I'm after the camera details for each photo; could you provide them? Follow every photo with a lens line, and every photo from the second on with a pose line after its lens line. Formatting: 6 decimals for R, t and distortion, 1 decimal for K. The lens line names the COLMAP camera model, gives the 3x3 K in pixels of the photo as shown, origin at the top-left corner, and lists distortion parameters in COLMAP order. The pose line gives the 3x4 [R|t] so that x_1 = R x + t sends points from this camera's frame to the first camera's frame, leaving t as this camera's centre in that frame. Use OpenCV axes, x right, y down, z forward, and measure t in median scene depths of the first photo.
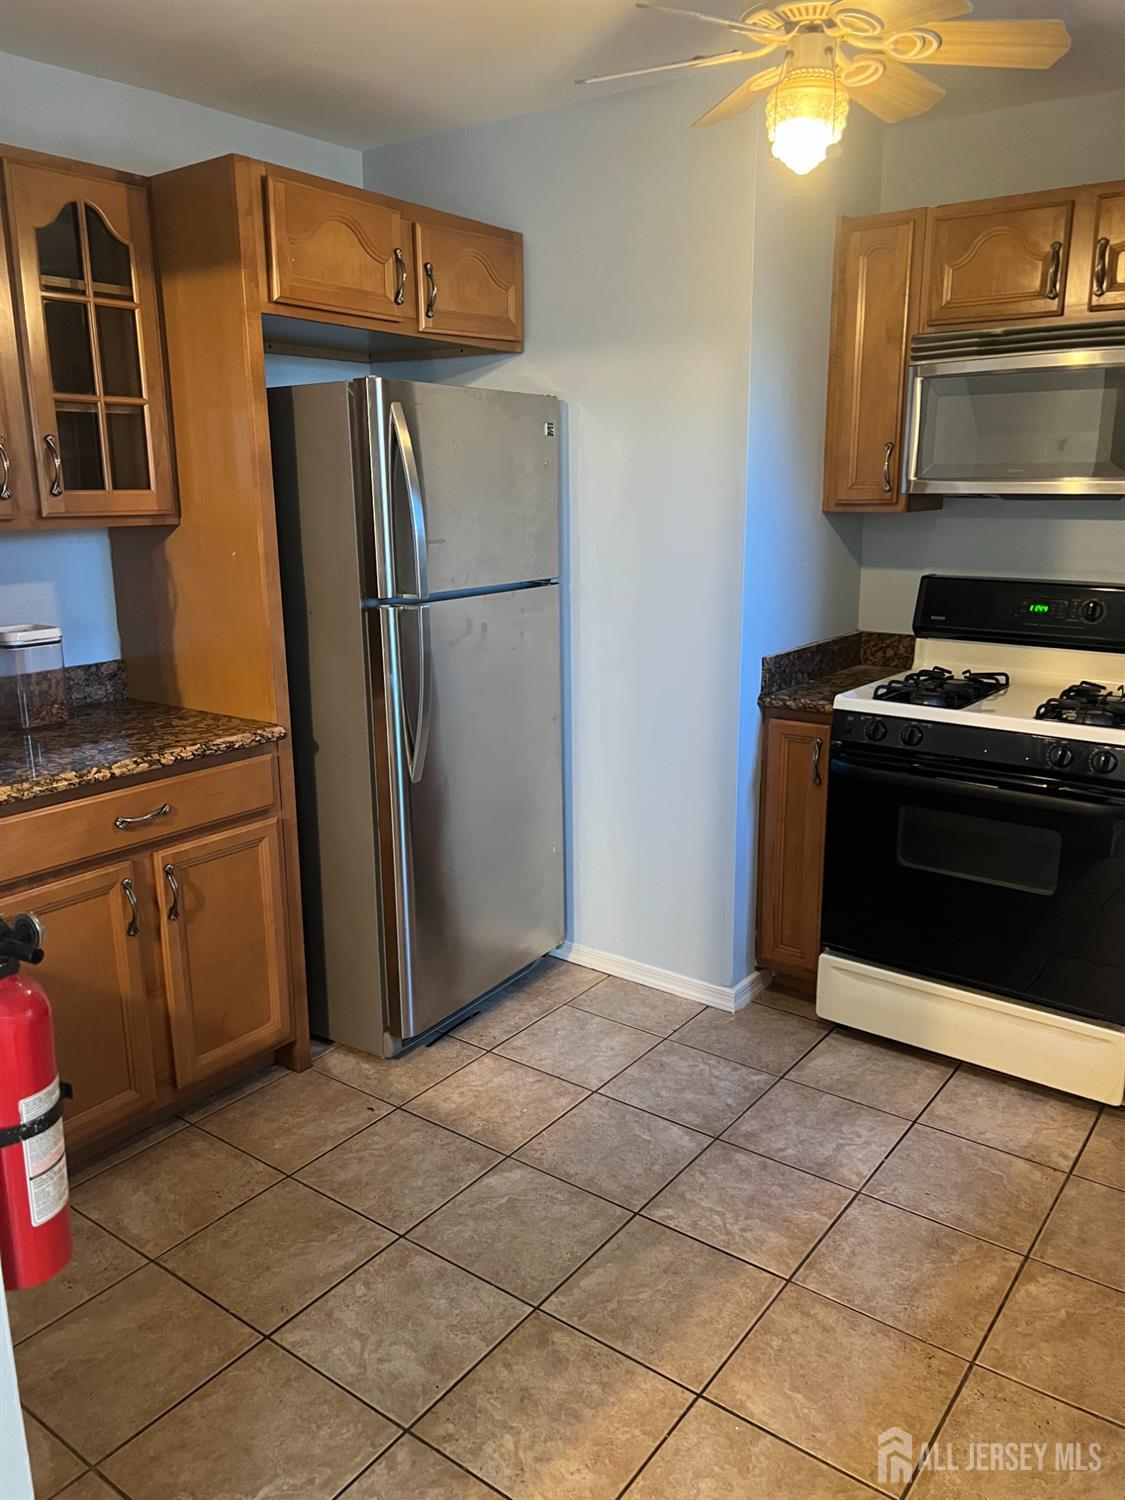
lens RADIAL K [[1133.3, 0, 557.3], [0, 1133.3, 745.7], [0, 0, 1]] dist [0.022381, -0.014766]
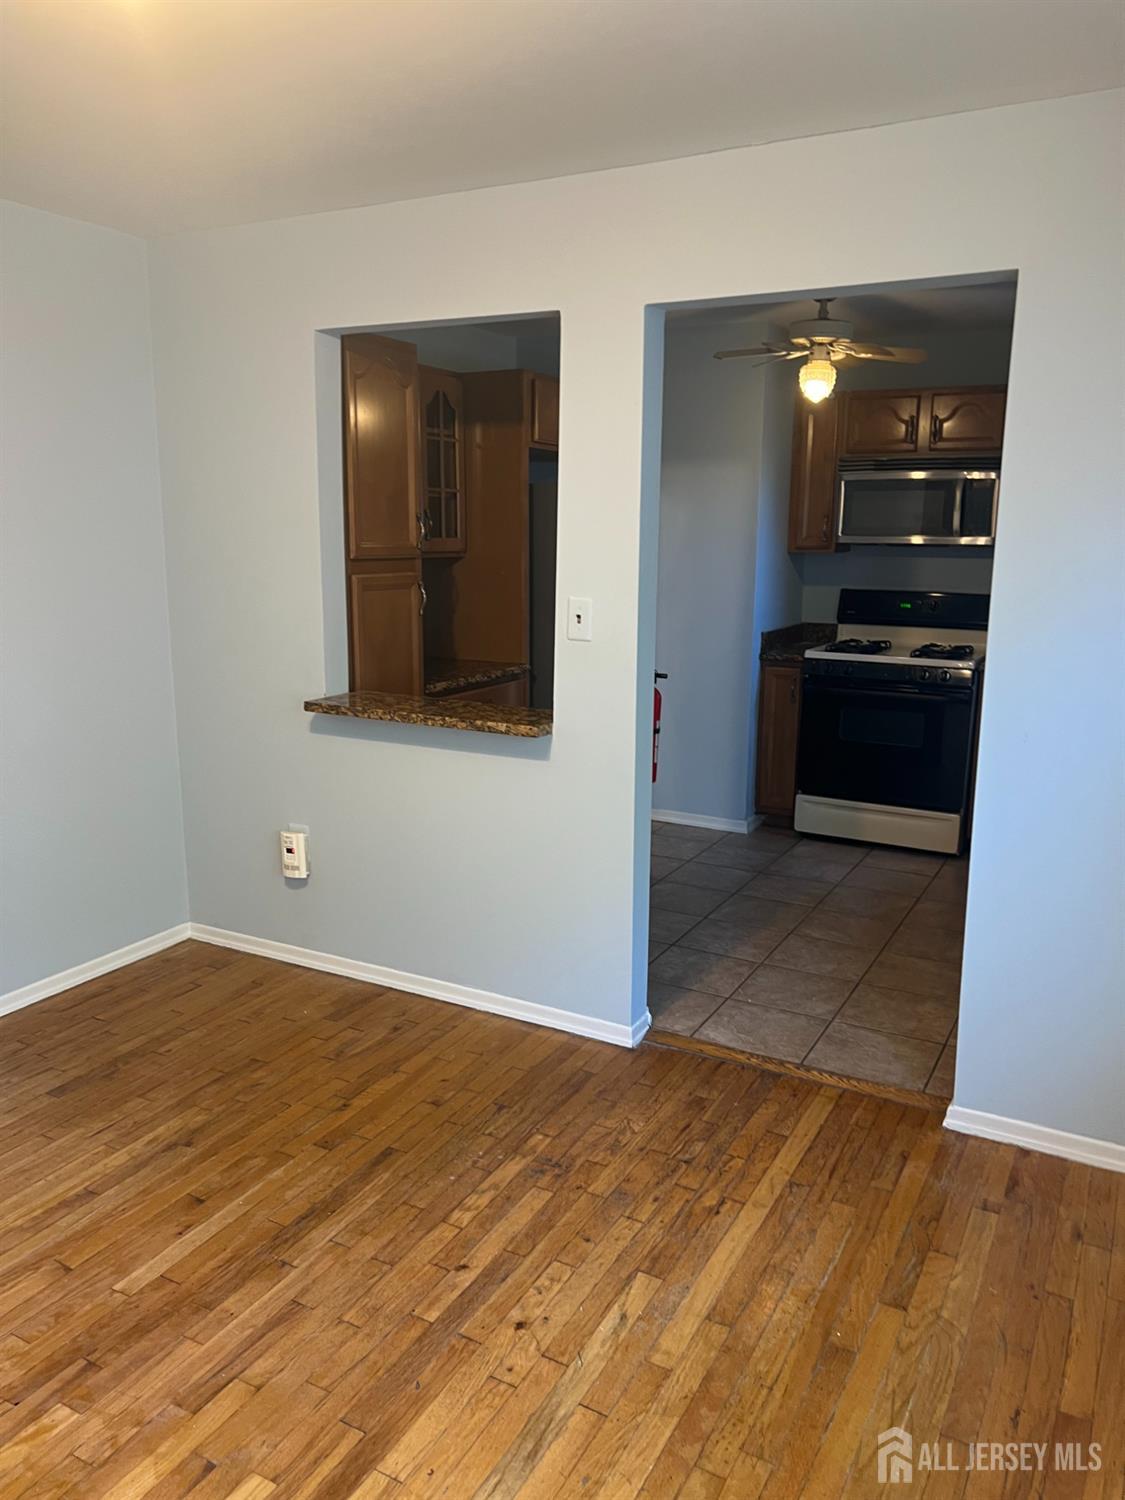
lens RADIAL K [[1133.3, 0, 557.6], [0, 1133.3, 765.8], [0, 0, 1]] dist [0.022381, -0.014766]
pose [[0.989674, -0.017836, 0.142222, -0.442271], [0.020421, 0.999651, -0.016736, 0.174340], [-0.141874, 0.019467, 0.989693, -0.812038]]
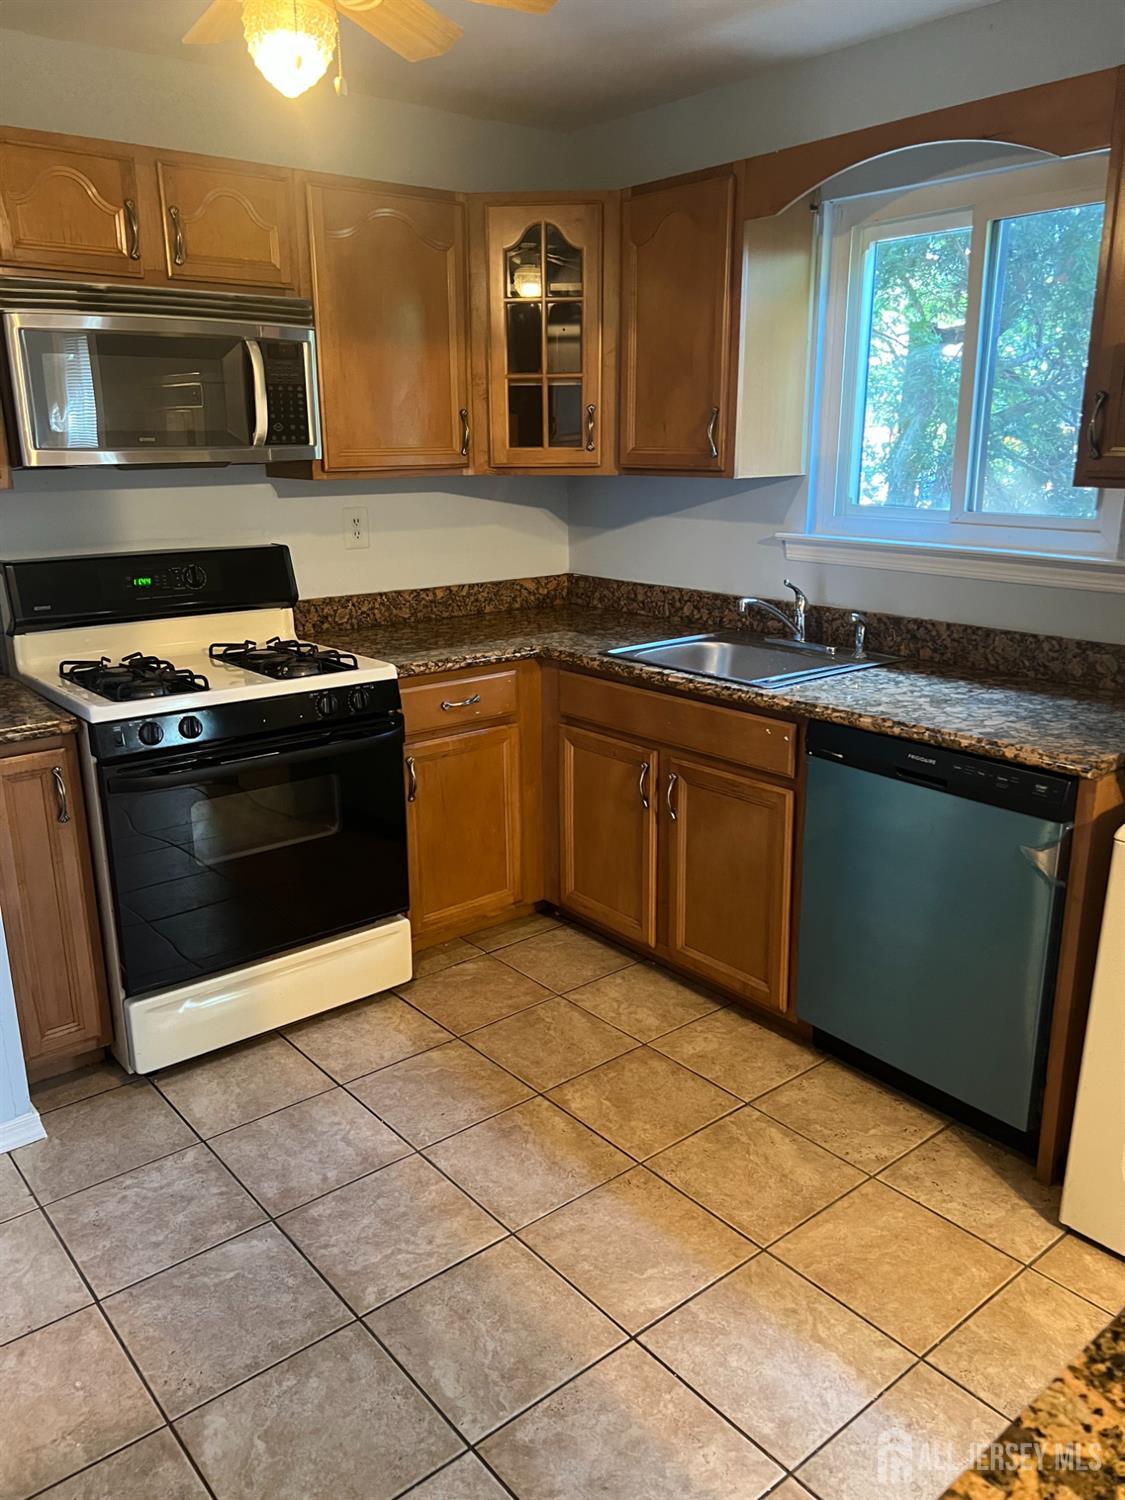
lens RADIAL K [[1133.3, 0, 548.8], [0, 1133.3, 746.5], [0, 0, 1]] dist [0.022381, -0.014766]
pose [[0.253623, -0.261712, 0.931226, -0.480898], [0.234593, 0.950605, 0.203265, -0.114034], [-0.938425, 0.166906, 0.302491, 0.447282]]
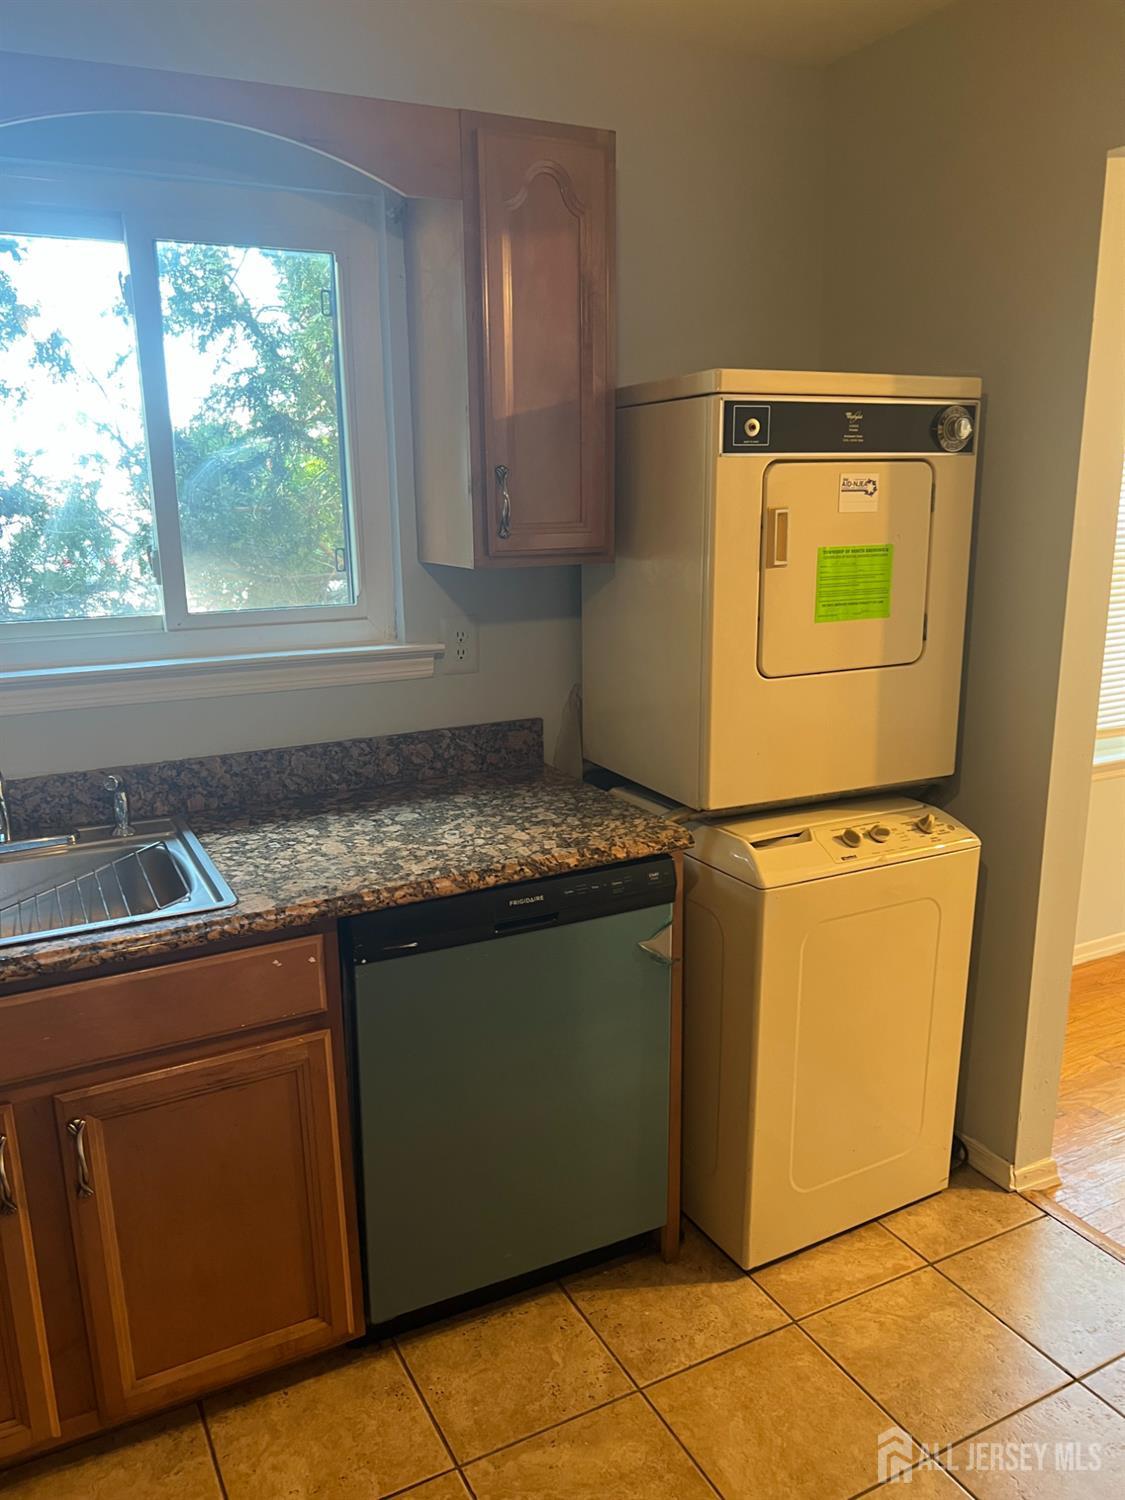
lens RADIAL K [[1133.3, 0, 560.5], [0, 1133.3, 750.0], [0, 0, 1]] dist [0.022381, -0.014766]
pose [[-0.895873, -0.085447, 0.436017, 0.049042], [0.120256, 0.898075, 0.423084, -0.239571], [-0.427727, 0.431463, -0.794285, 0.936017]]
